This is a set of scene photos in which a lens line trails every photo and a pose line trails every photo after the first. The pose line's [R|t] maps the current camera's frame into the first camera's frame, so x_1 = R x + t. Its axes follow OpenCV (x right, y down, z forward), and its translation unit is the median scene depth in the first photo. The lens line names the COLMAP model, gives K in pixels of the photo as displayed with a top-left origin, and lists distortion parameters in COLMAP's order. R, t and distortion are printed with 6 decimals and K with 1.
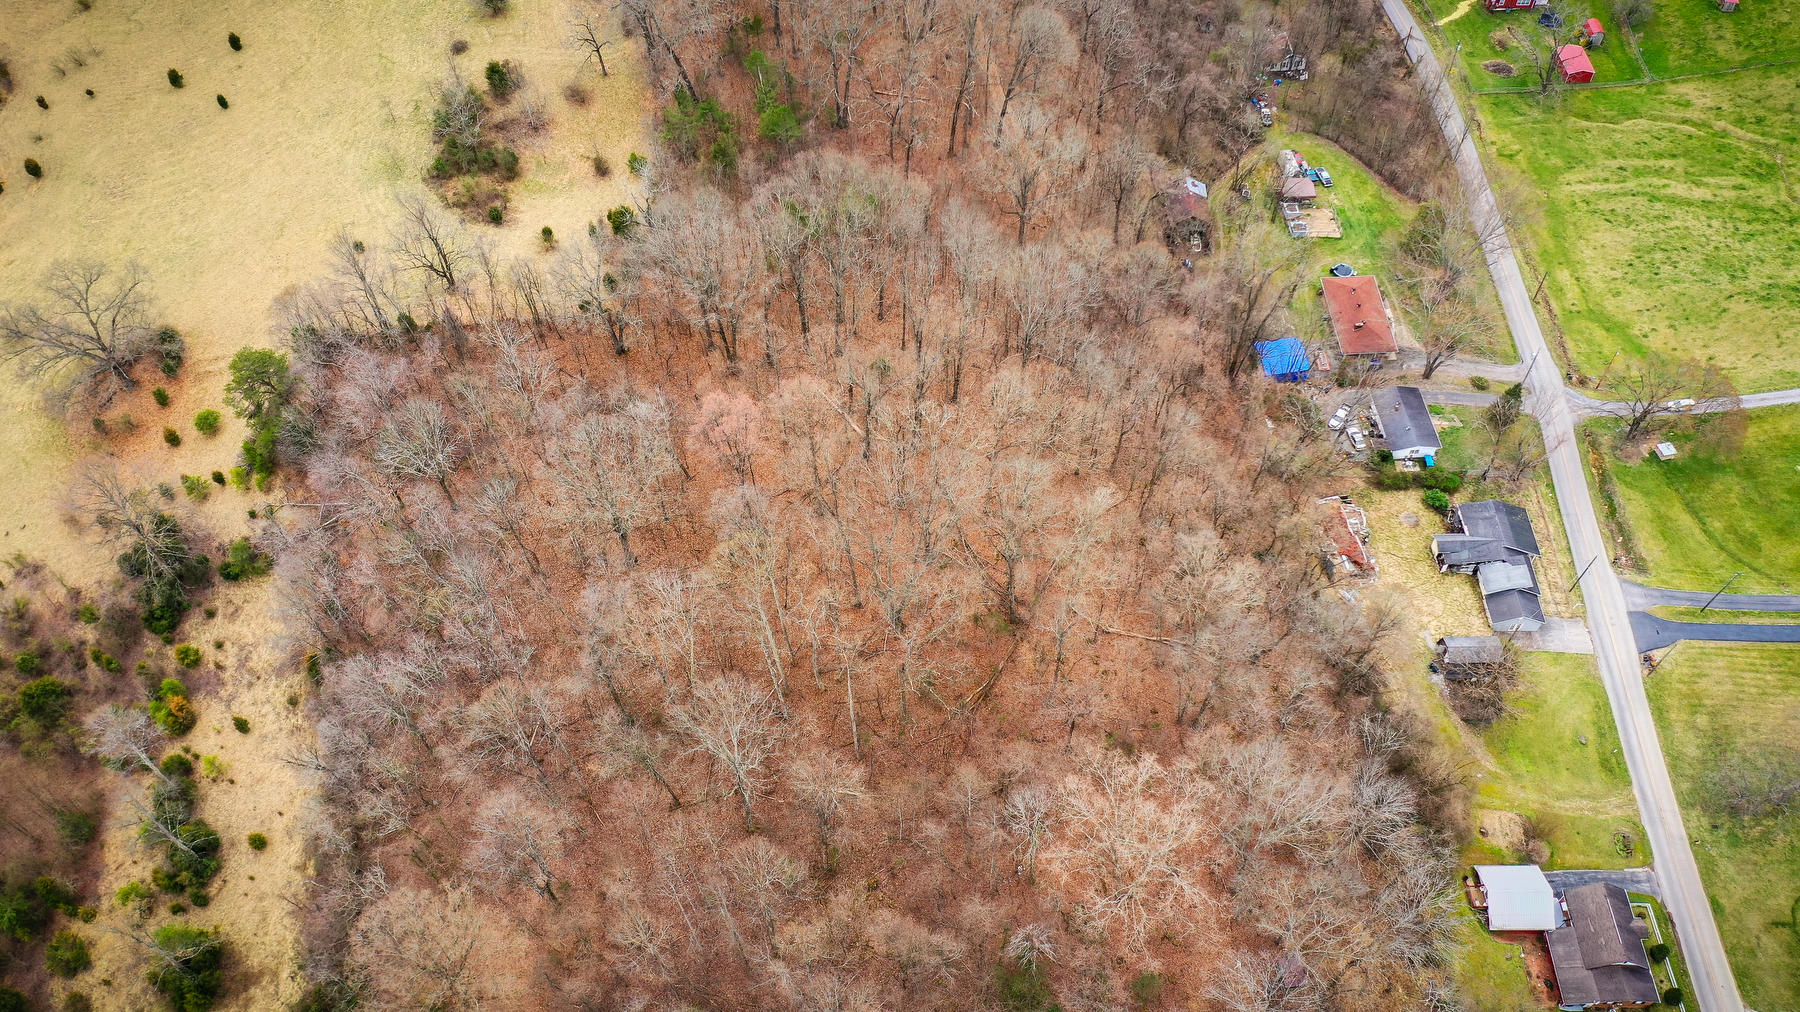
lens RADIAL K [[1420.3, 0, 902.2], [0, 1420.3, 497.2], [0, 0, 1]] dist [0.003121, -0.002934]
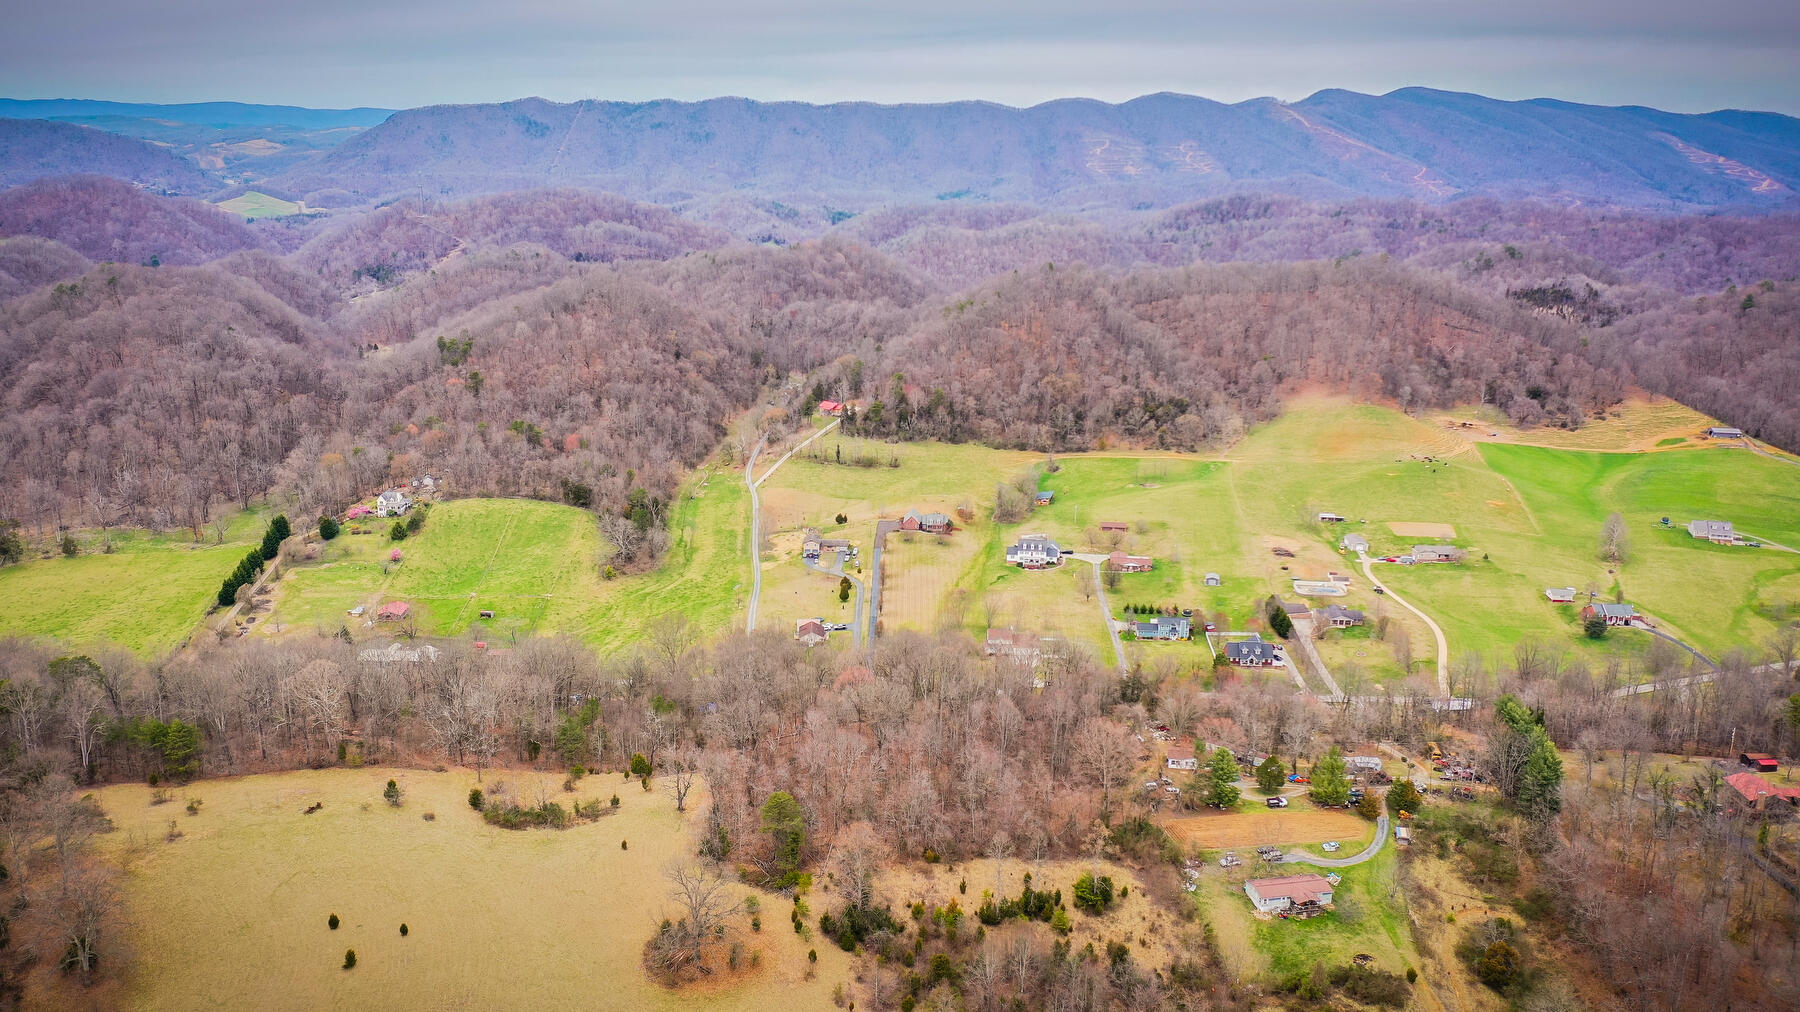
lens RADIAL K [[1420.3, 0, 902.2], [0, 1420.3, 497.2], [0, 0, 1]] dist [0.003121, -0.002934]
pose [[0.002633, -0.220318, 0.975425, -1.655717], [0.789735, 0.598829, 0.133125, -0.343159], [-0.613442, 0.769976, 0.175570, 0.270098]]
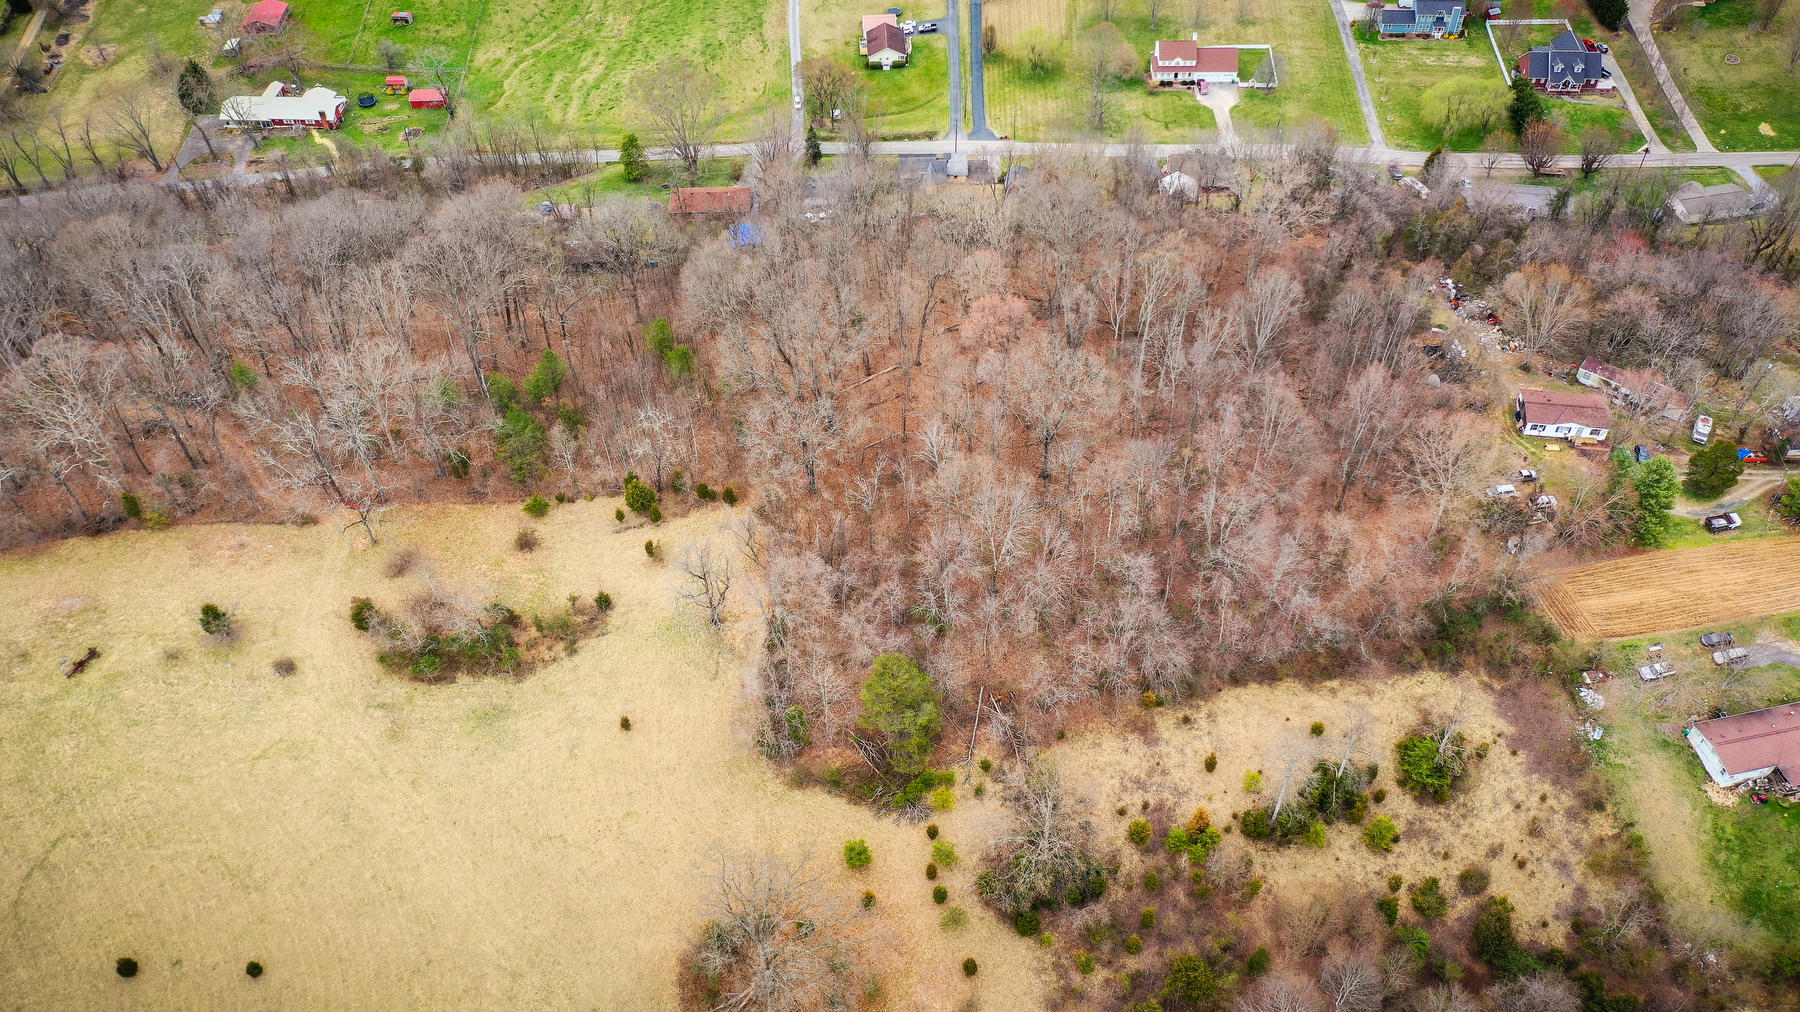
lens RADIAL K [[1415.3, 0, 900.0], [0, 1415.3, 506.0], [0, 0, 1]] dist [0.002538, 0.001528]
pose [[0.017973, -0.708492, 0.705490, -0.840147], [0.814302, 0.419804, 0.400845, -0.414667], [-0.580163, 0.567278, 0.584471, 0.318555]]
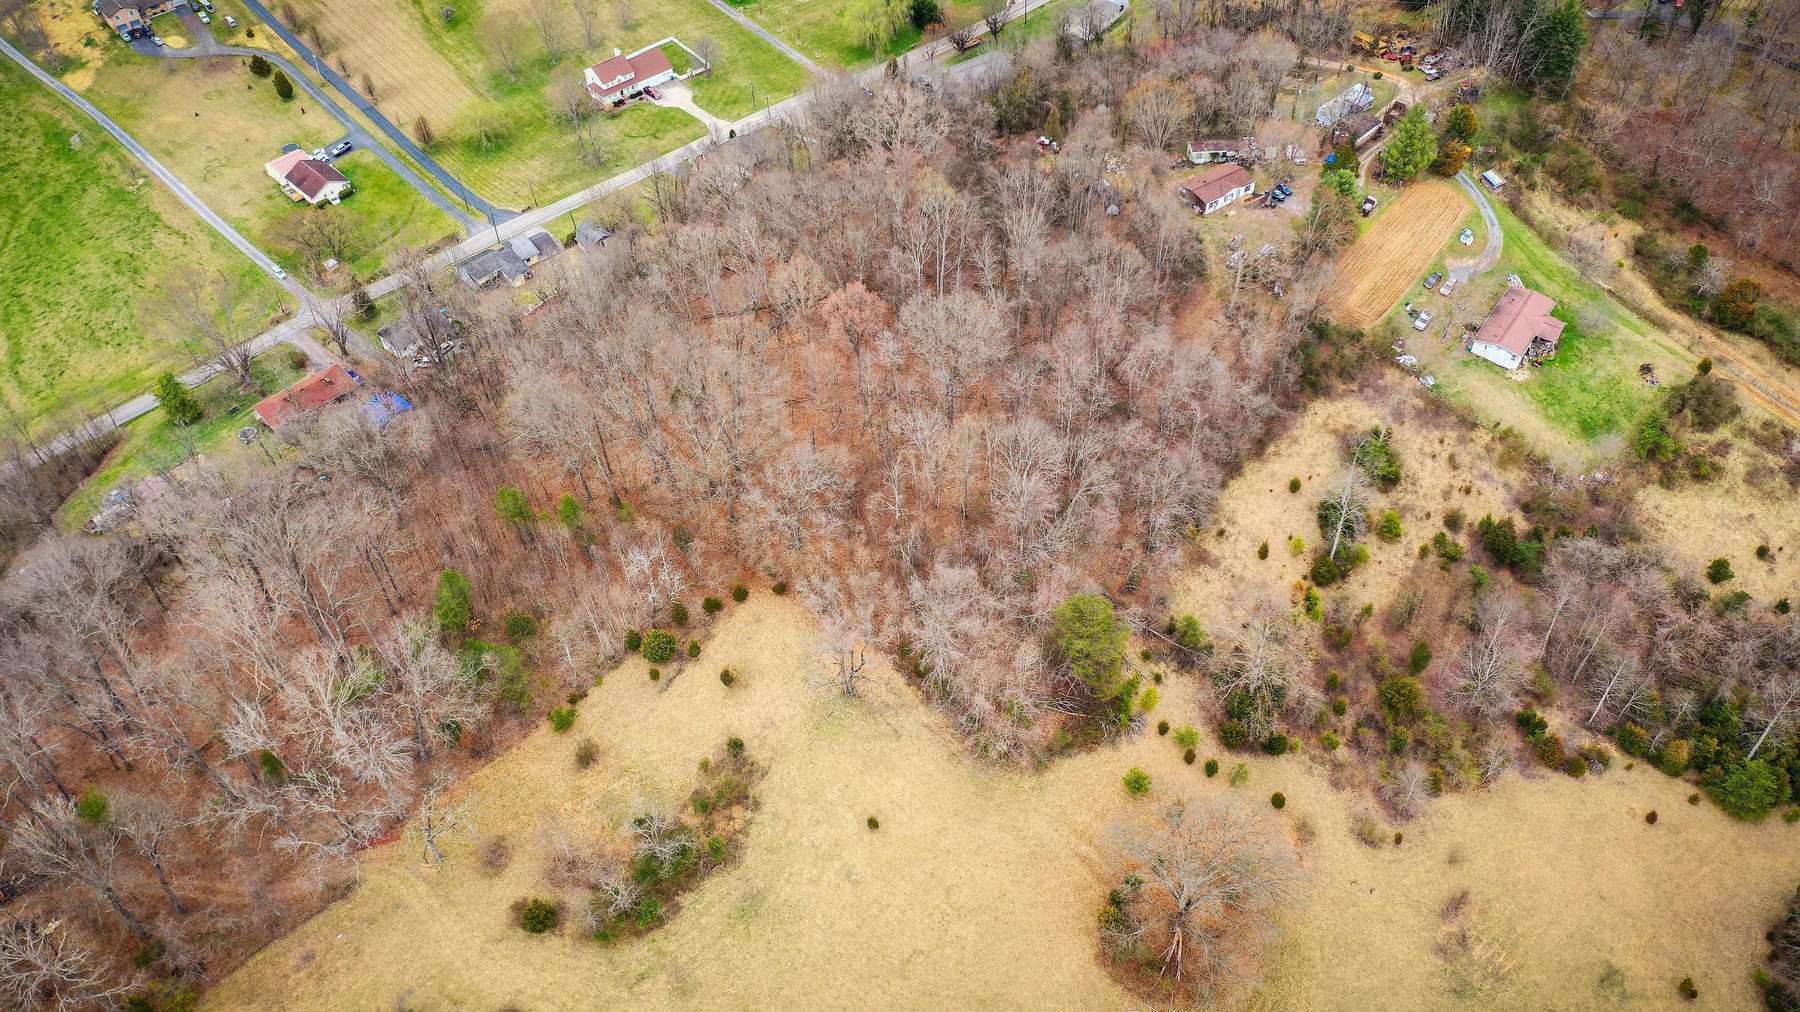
lens RADIAL K [[1420.3, 0, 902.2], [0, 1420.3, 497.2], [0, 0, 1]] dist [0.003121, -0.002934]
pose [[-0.659163, -0.509550, 0.553049, -0.705232], [0.630649, 0.026026, 0.775631, -0.752568], [-0.409617, 0.860047, 0.304192, 0.561479]]
